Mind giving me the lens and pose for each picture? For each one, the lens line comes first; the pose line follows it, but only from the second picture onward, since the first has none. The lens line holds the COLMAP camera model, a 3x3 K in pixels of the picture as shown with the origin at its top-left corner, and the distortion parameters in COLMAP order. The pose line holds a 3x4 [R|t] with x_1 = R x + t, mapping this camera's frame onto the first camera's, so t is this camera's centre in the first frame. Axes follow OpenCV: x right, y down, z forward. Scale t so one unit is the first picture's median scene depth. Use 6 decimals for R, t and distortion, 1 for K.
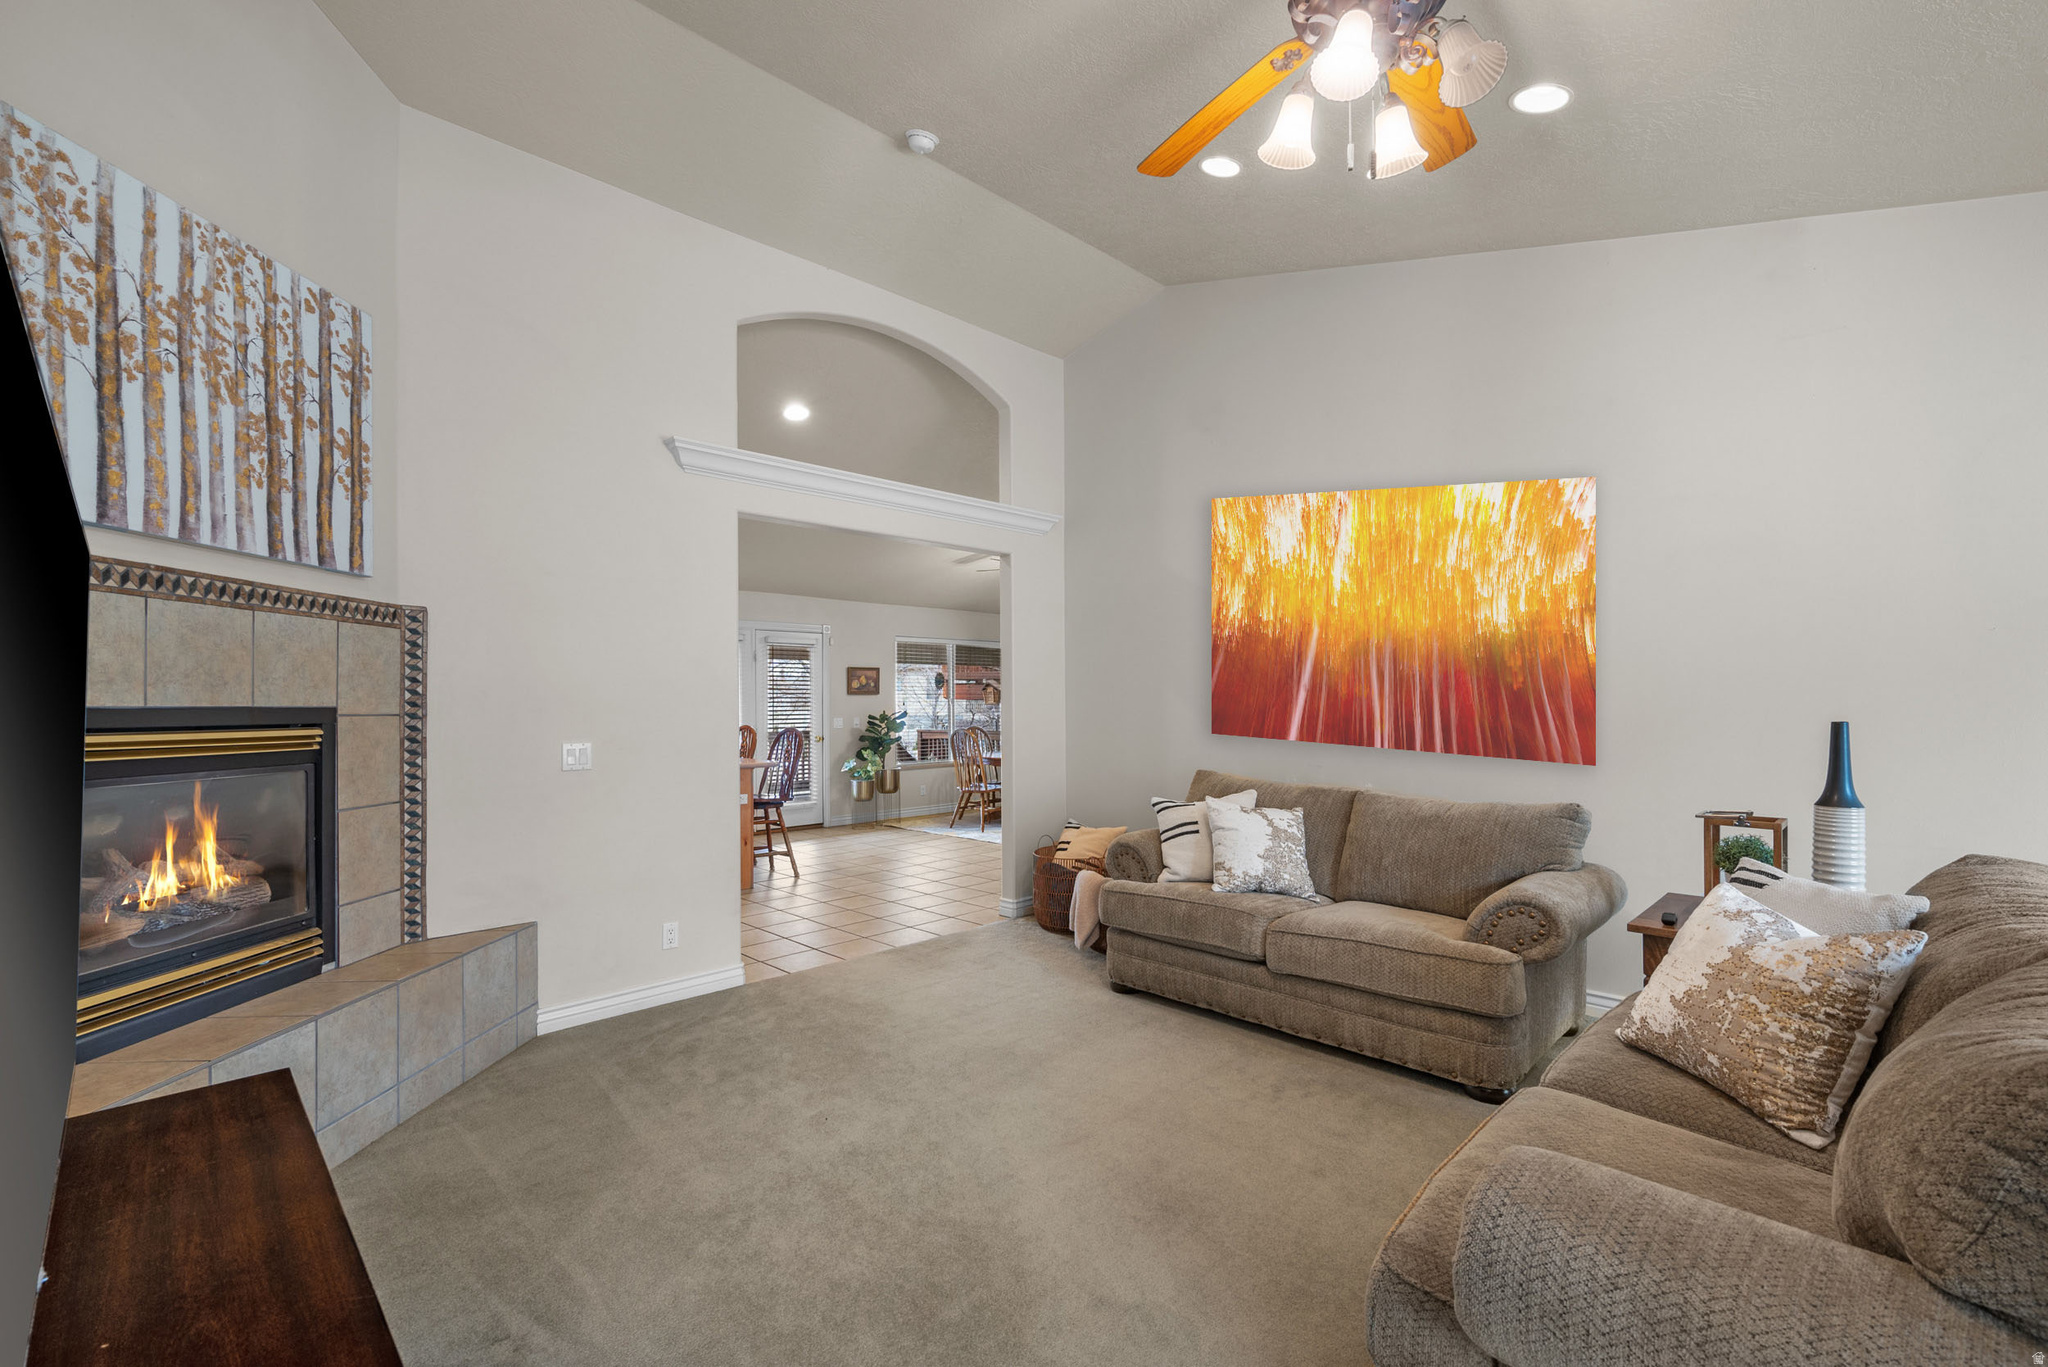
lens RADIAL K [[880.1, 0, 1024.9], [0, 880.1, 694.9], [0, 0, 1]] dist [0.008920, 0.000431]
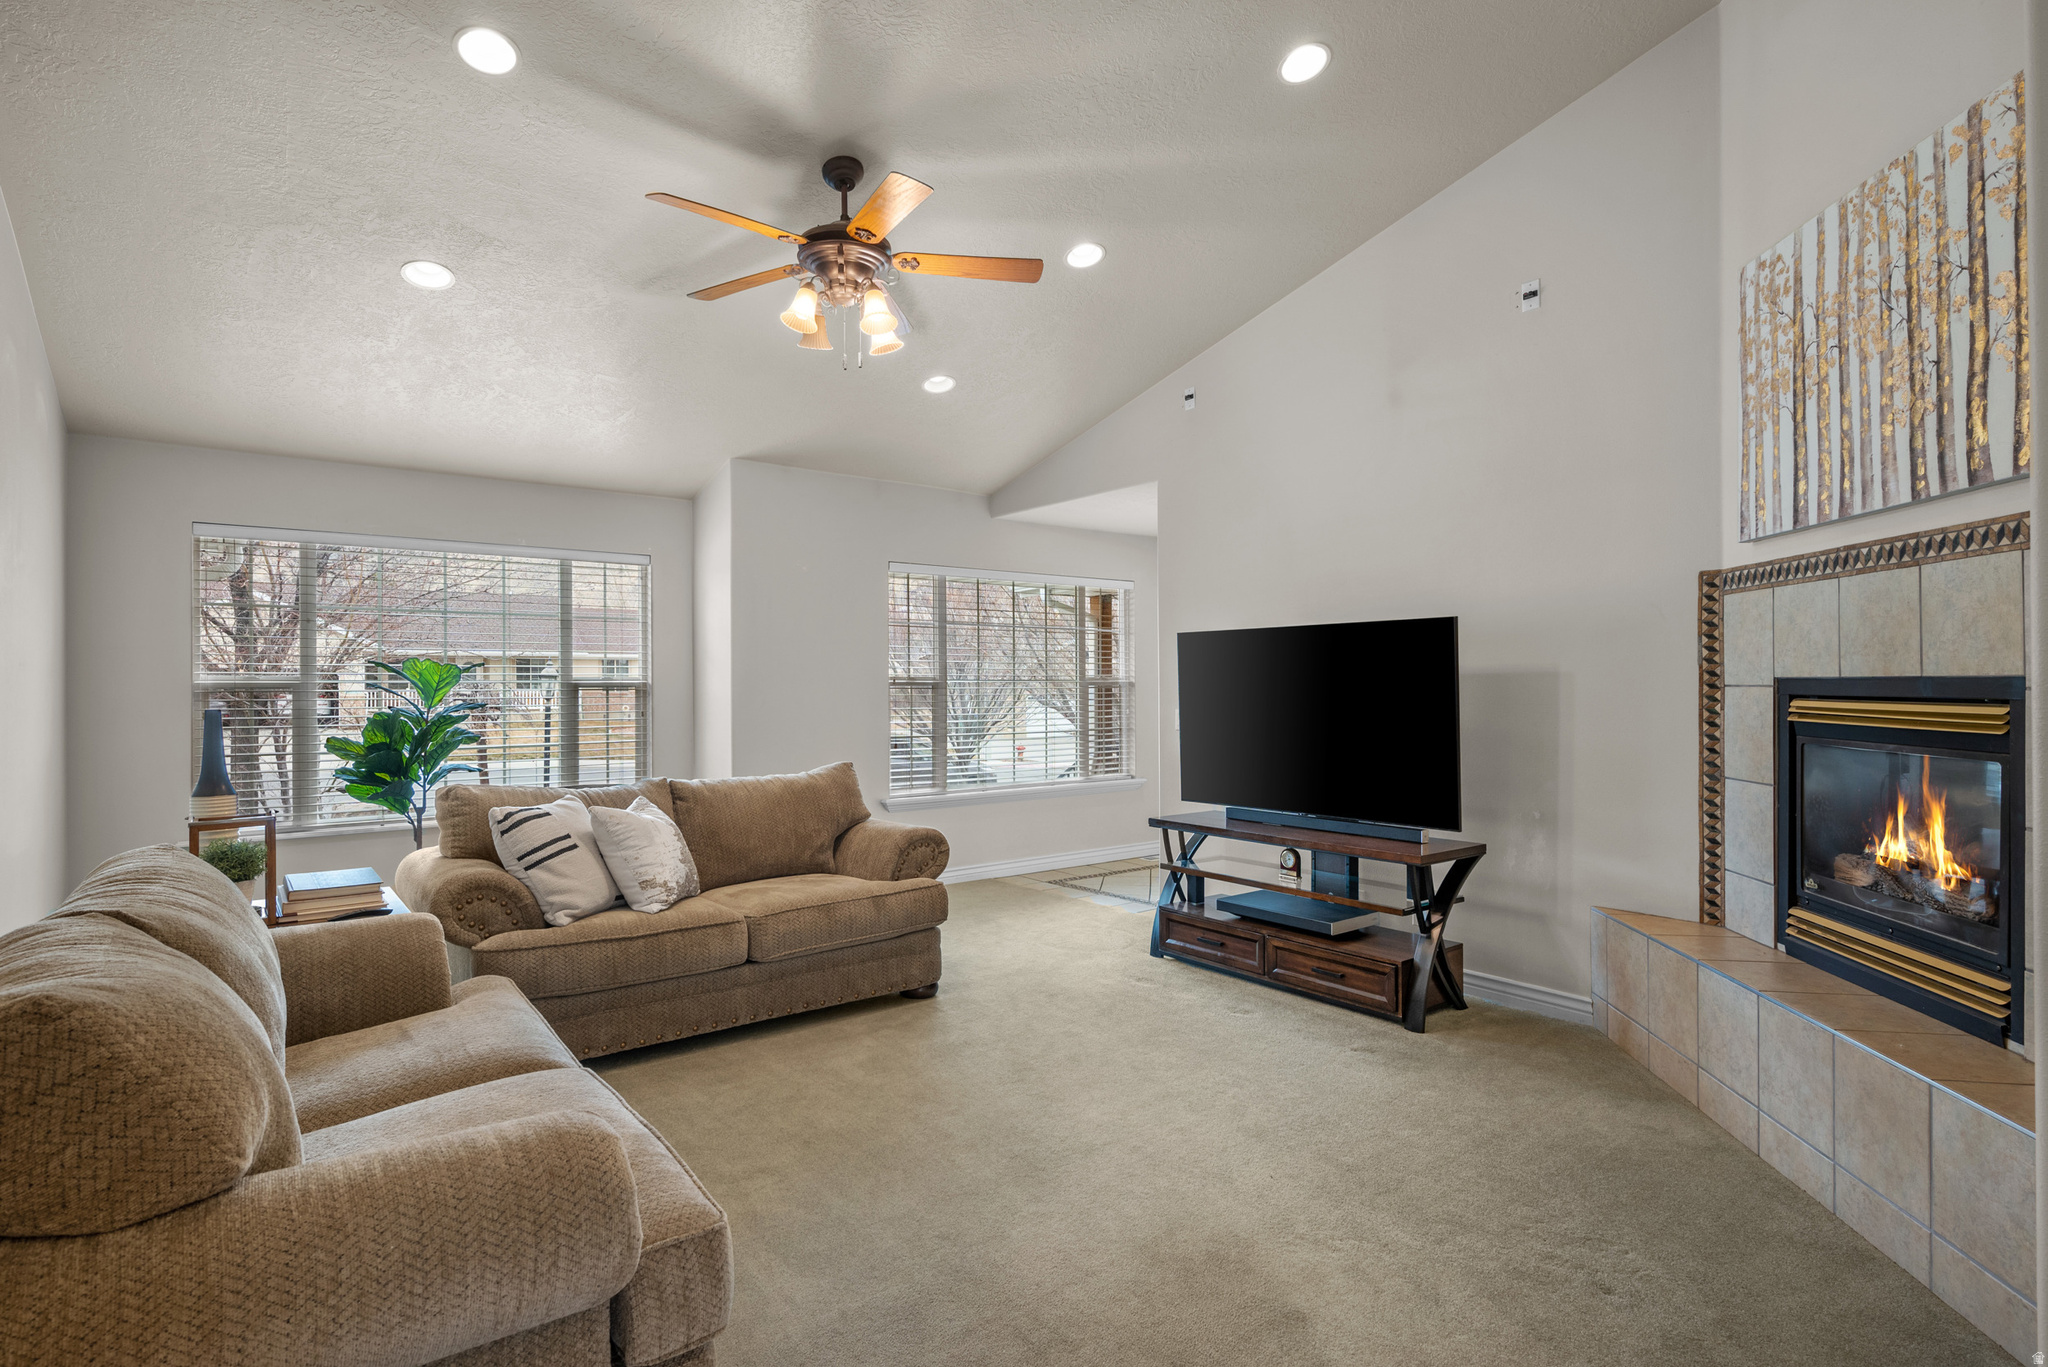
lens RADIAL K [[1067.0, 0, 1022.8], [0, 1067.0, 685.4], [0, 0, 1]] dist [-0.002213, -0.000184]
pose [[-0.993926, 0.012236, 0.109370, -0.111500], [0.010808, 0.999849, -0.013643, 0.027192], [-0.109521, -0.012378, -0.993907, 2.148563]]
